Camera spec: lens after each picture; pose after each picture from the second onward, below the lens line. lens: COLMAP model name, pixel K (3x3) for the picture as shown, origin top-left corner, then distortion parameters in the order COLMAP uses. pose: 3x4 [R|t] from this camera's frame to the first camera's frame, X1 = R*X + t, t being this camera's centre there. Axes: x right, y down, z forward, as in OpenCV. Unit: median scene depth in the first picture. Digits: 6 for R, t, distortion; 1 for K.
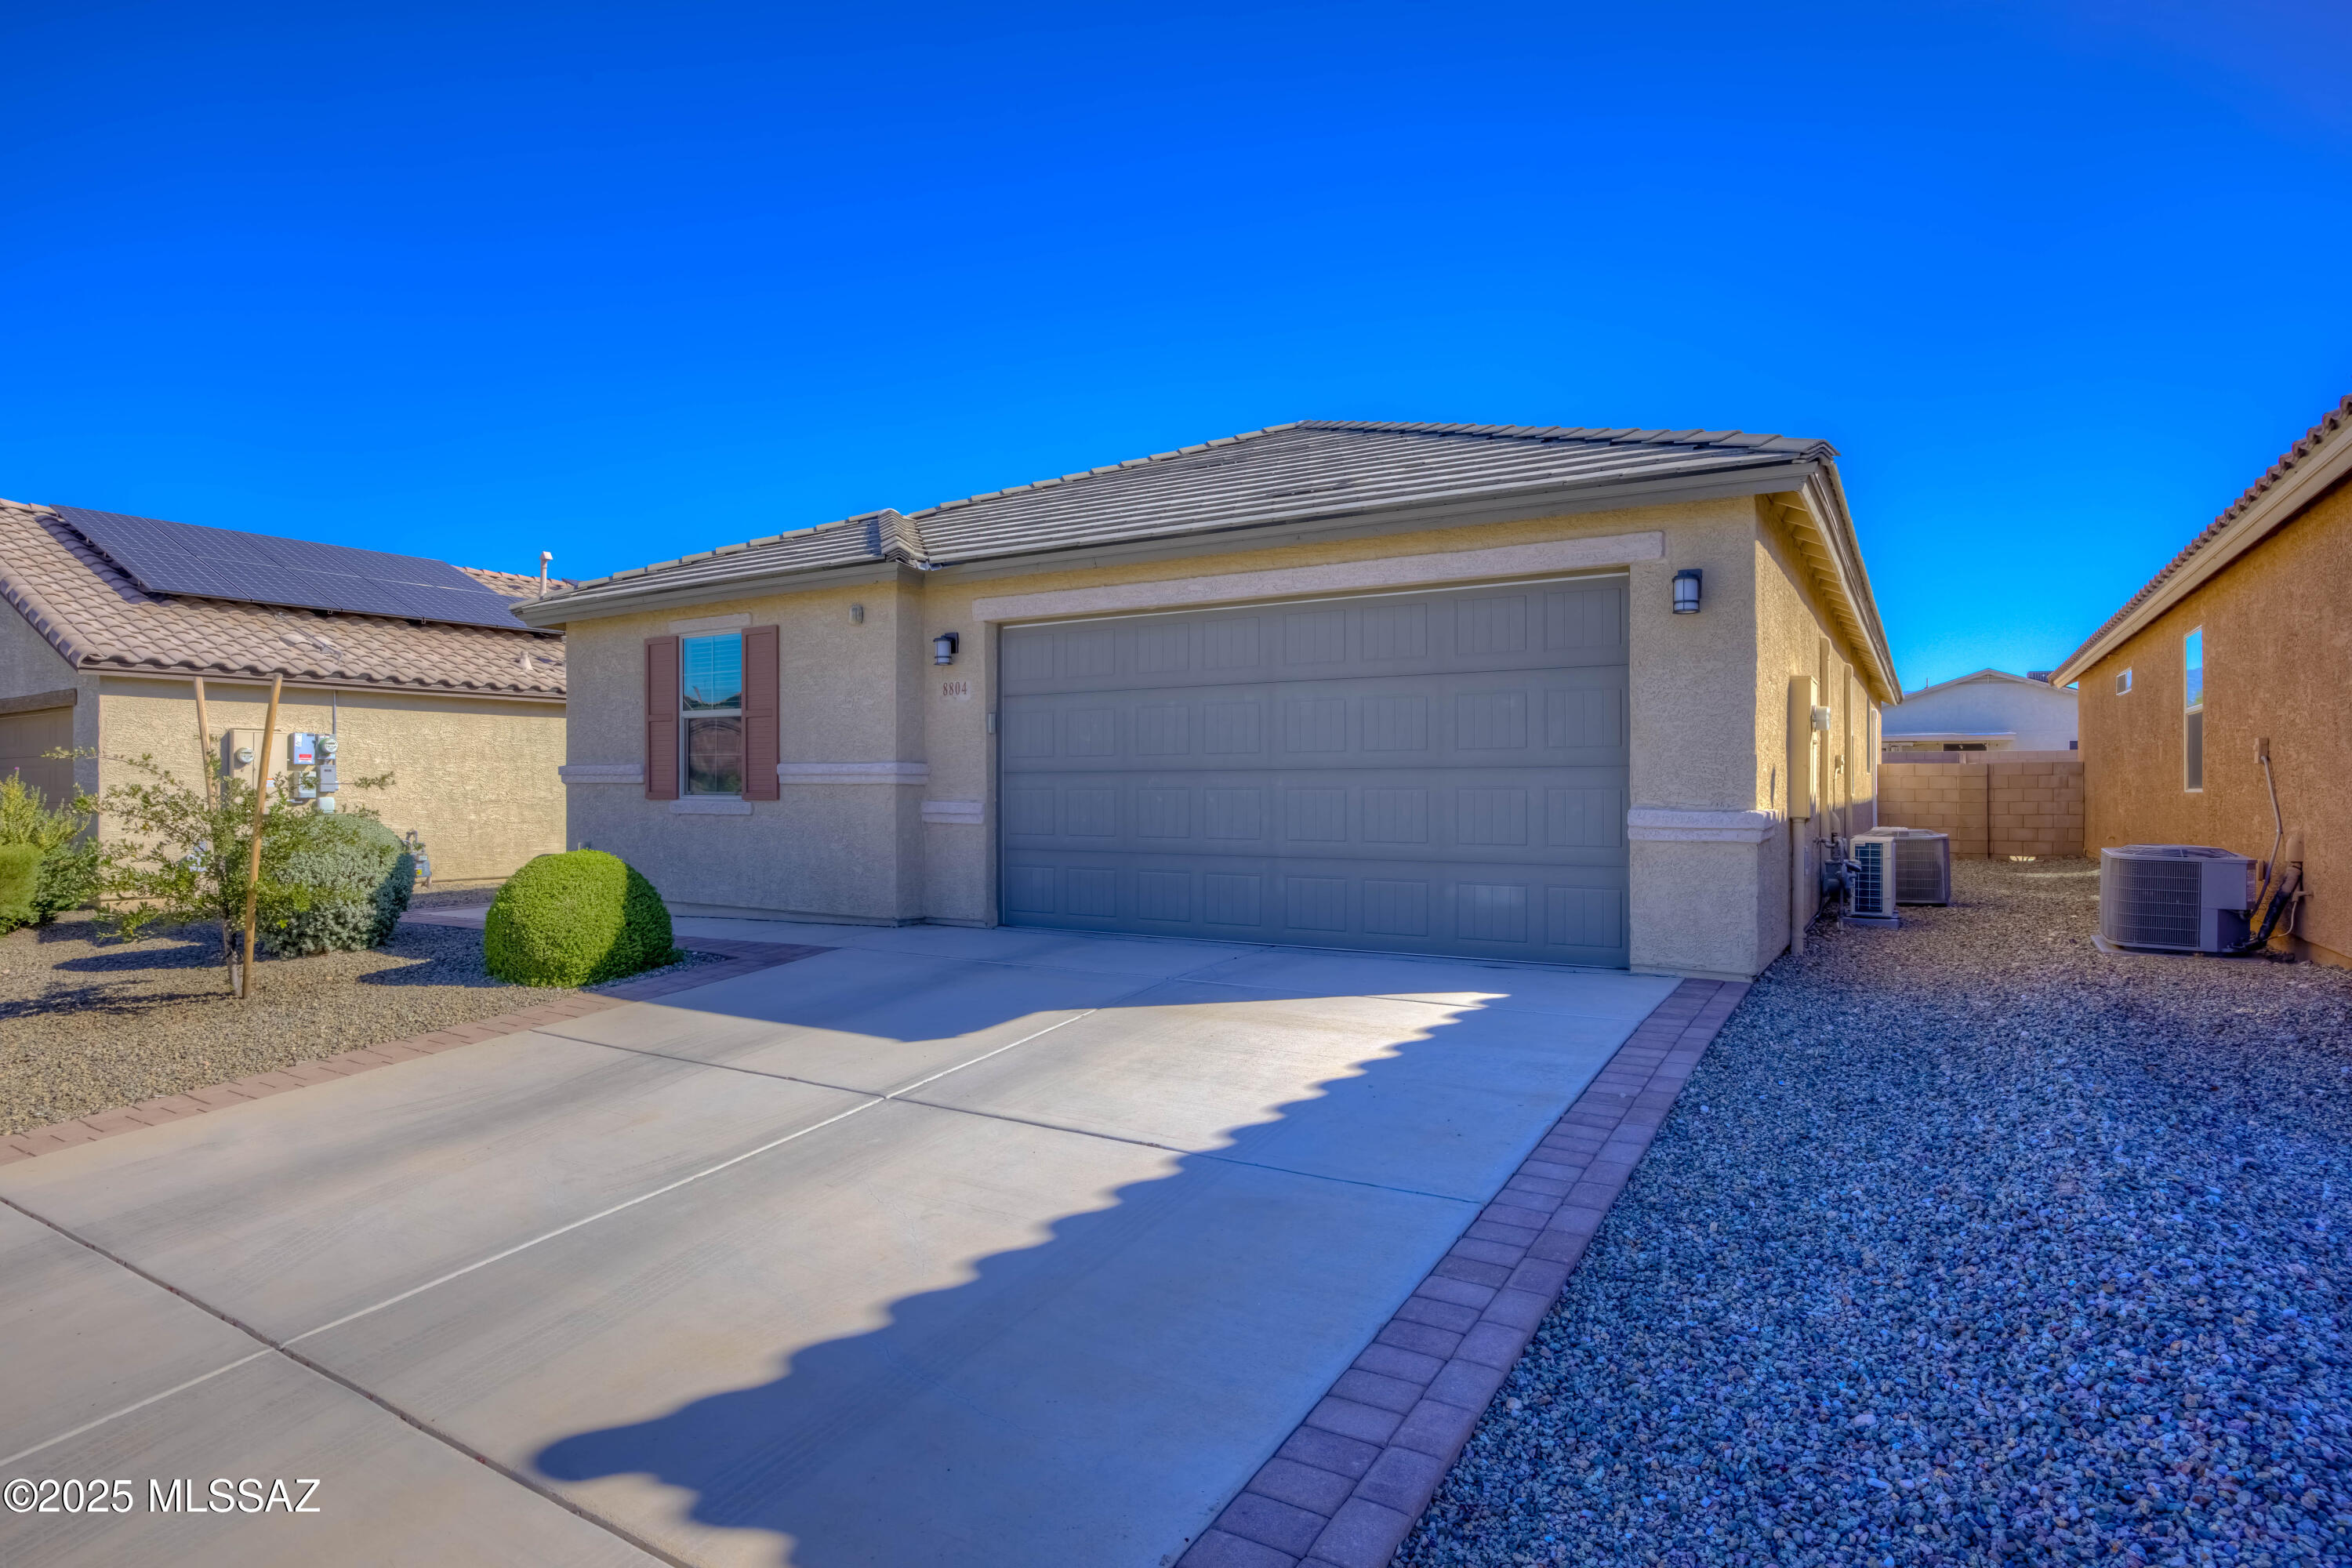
lens RADIAL K [[1230.6, 0, 1176.0], [0, 1230.6, 784.0], [0, 0, 1]] dist [-0.057614, 0.022514]
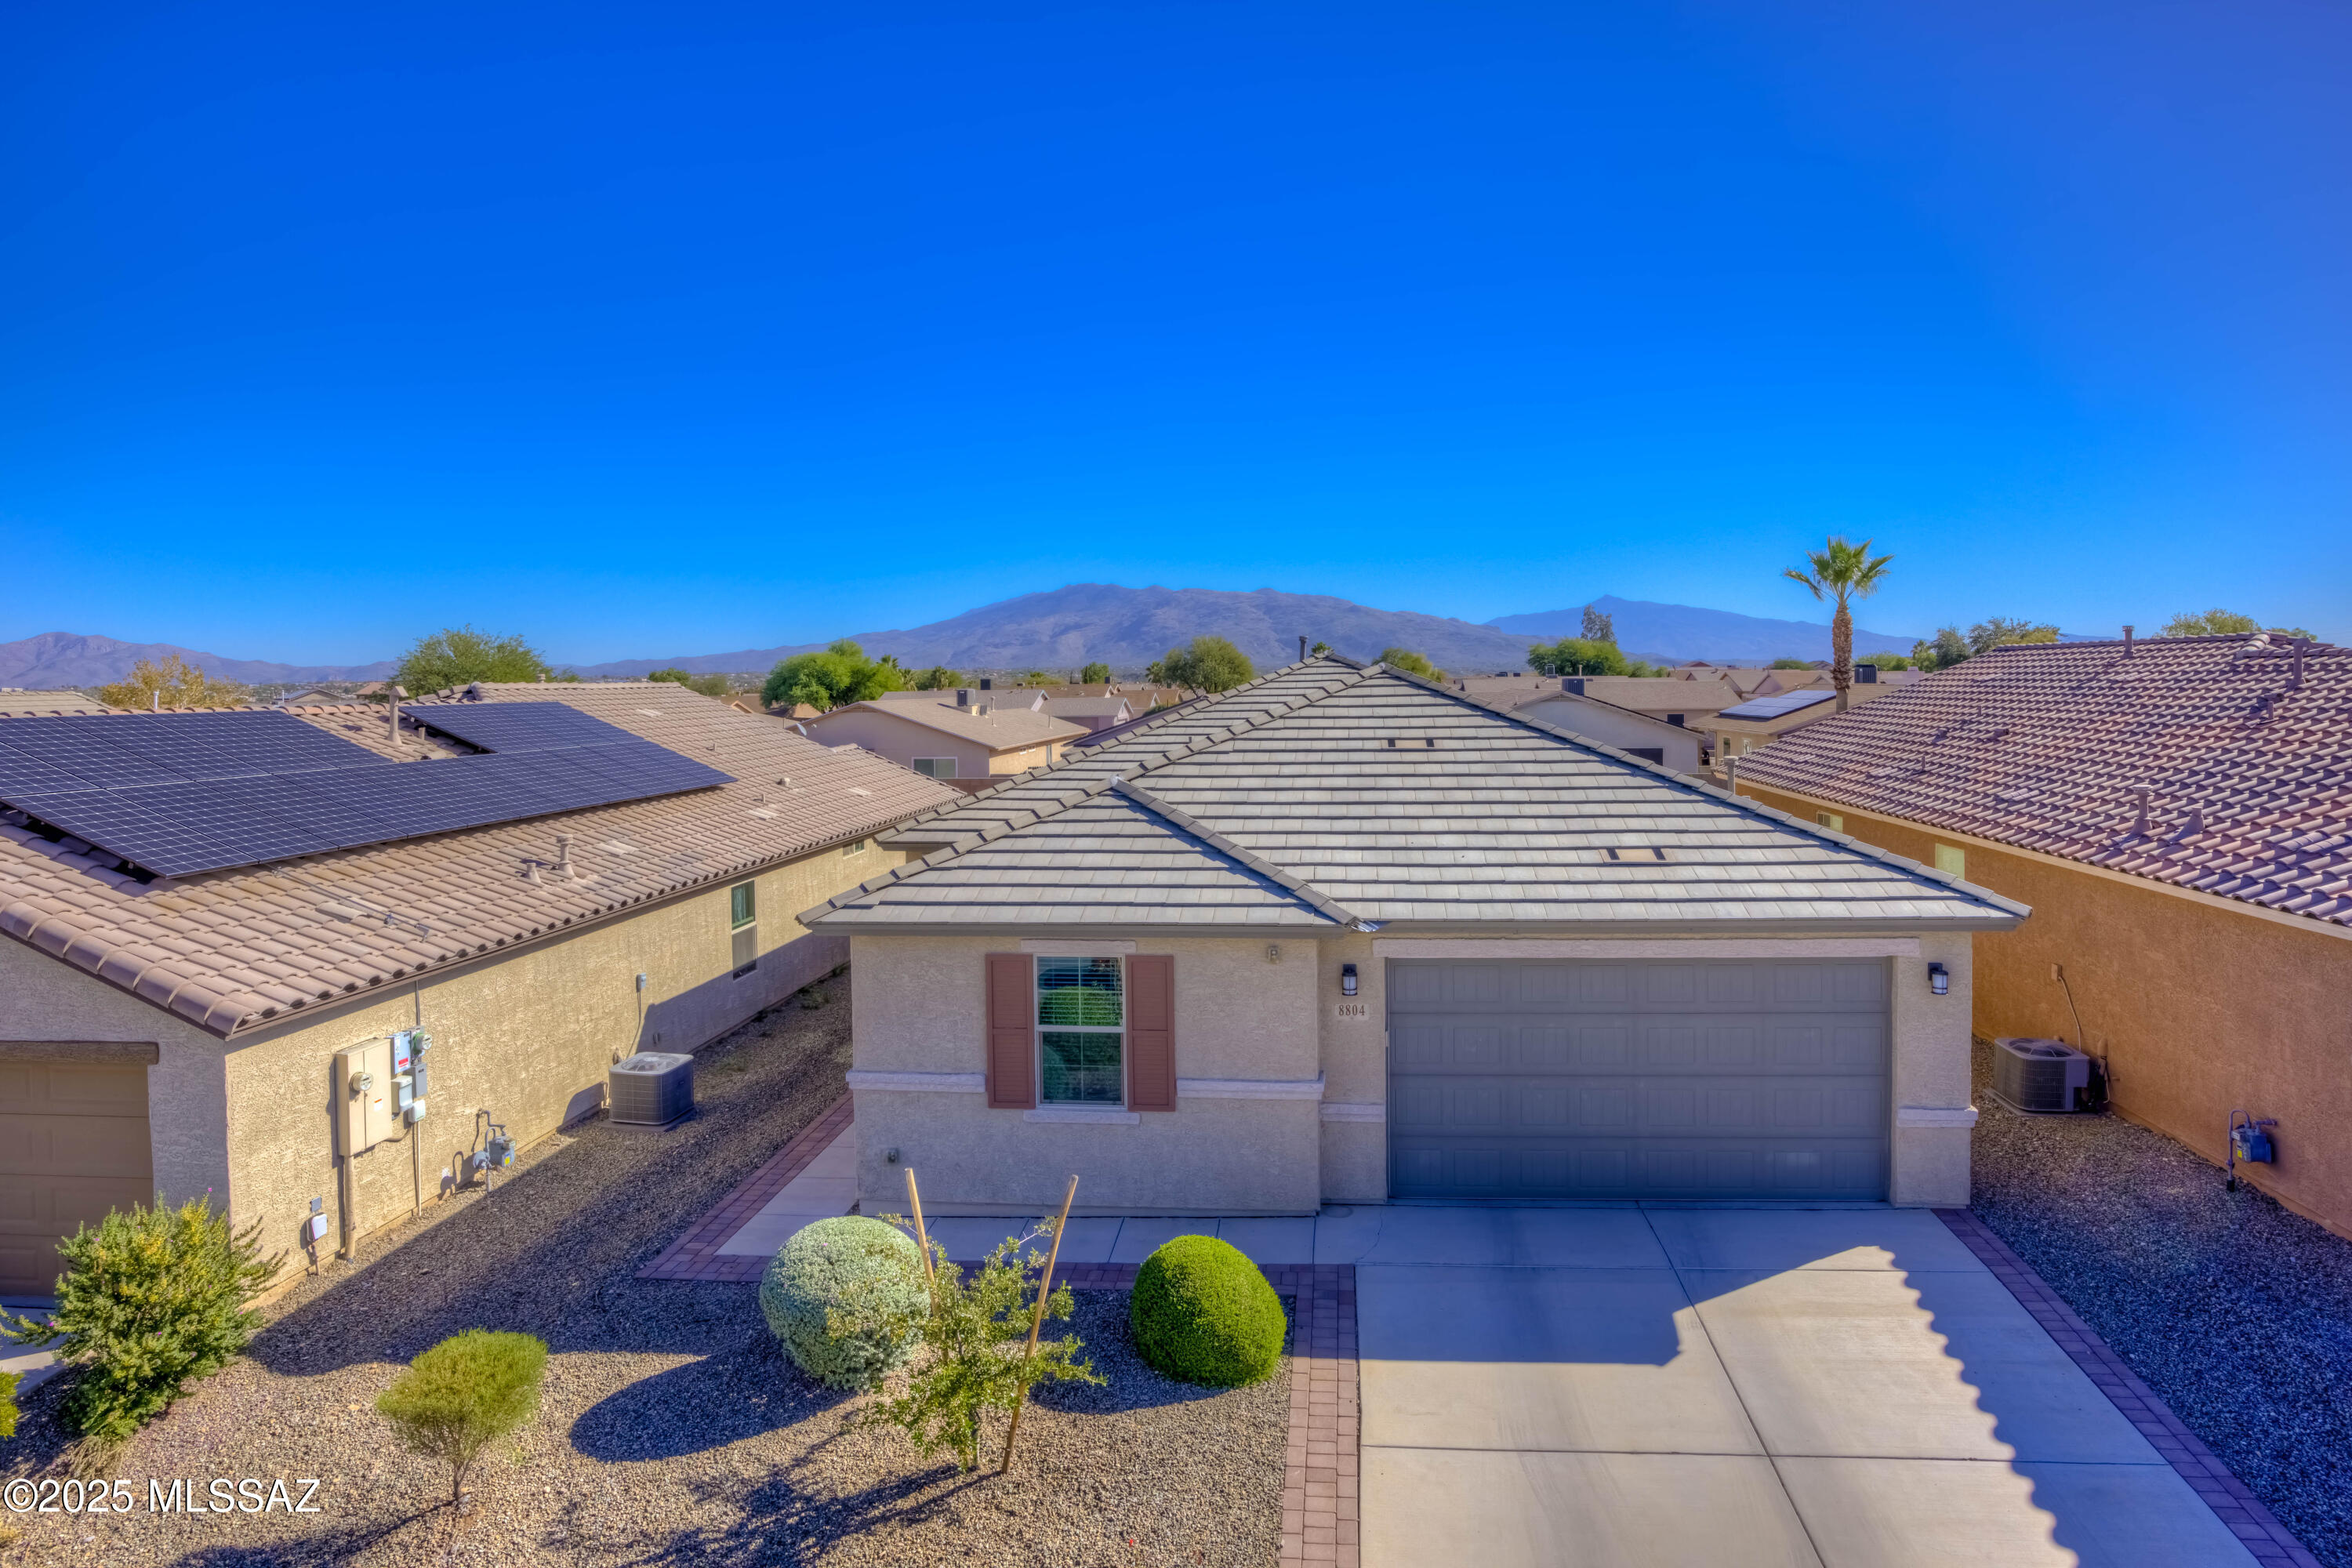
lens RADIAL K [[1283.9, 0, 1214.0], [0, 1283.9, 686.3], [0, 0, 1]] dist [-0.044189, 0.013084]
pose [[0.892980, -0.009657, 0.449993, -0.877943], [0.007684, 0.999951, 0.006211, -0.411807], [-0.450031, -0.002089, 0.893011, -0.062007]]
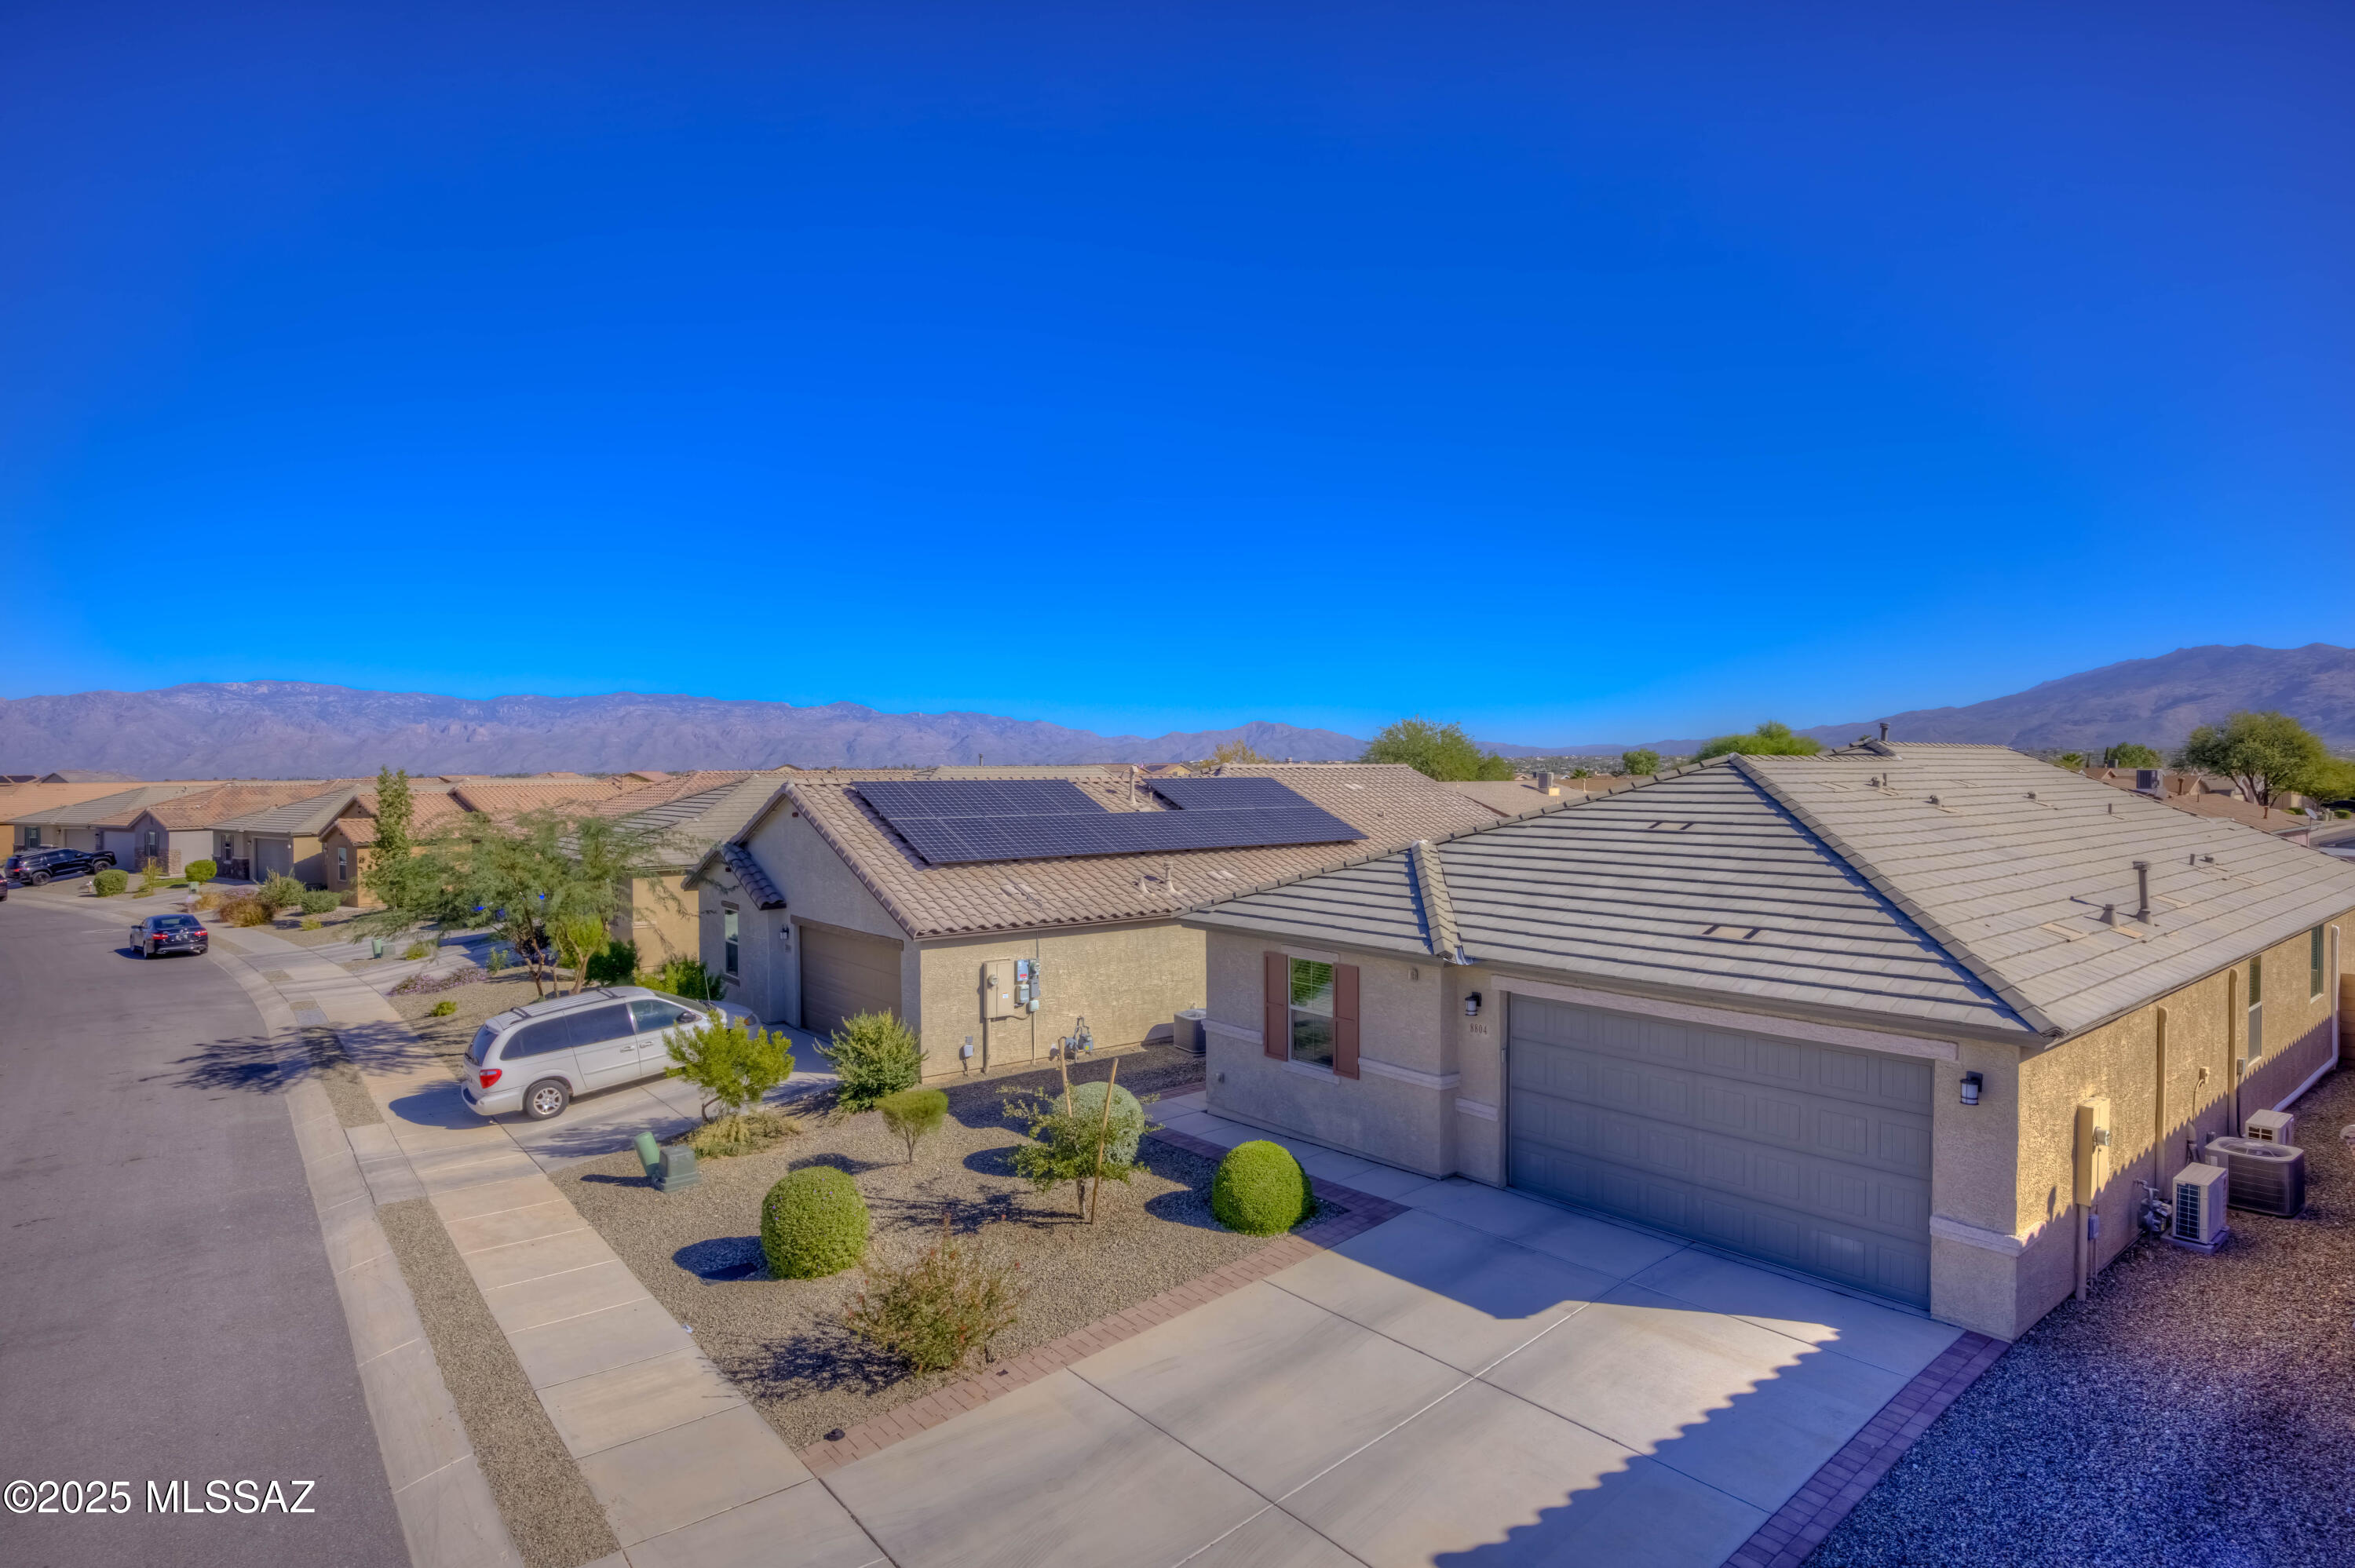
lens RADIAL K [[1240.8, 0, 1216.1], [0, 1240.8, 778.5], [0, 0, 1]] dist [-0.046907, 0.019621]
pose [[0.948335, 0.002986, -0.317256, -0.002741], [0.001058, 0.999920, 0.012575, -0.416072], [0.317268, -0.012261, 0.948256, -0.568236]]
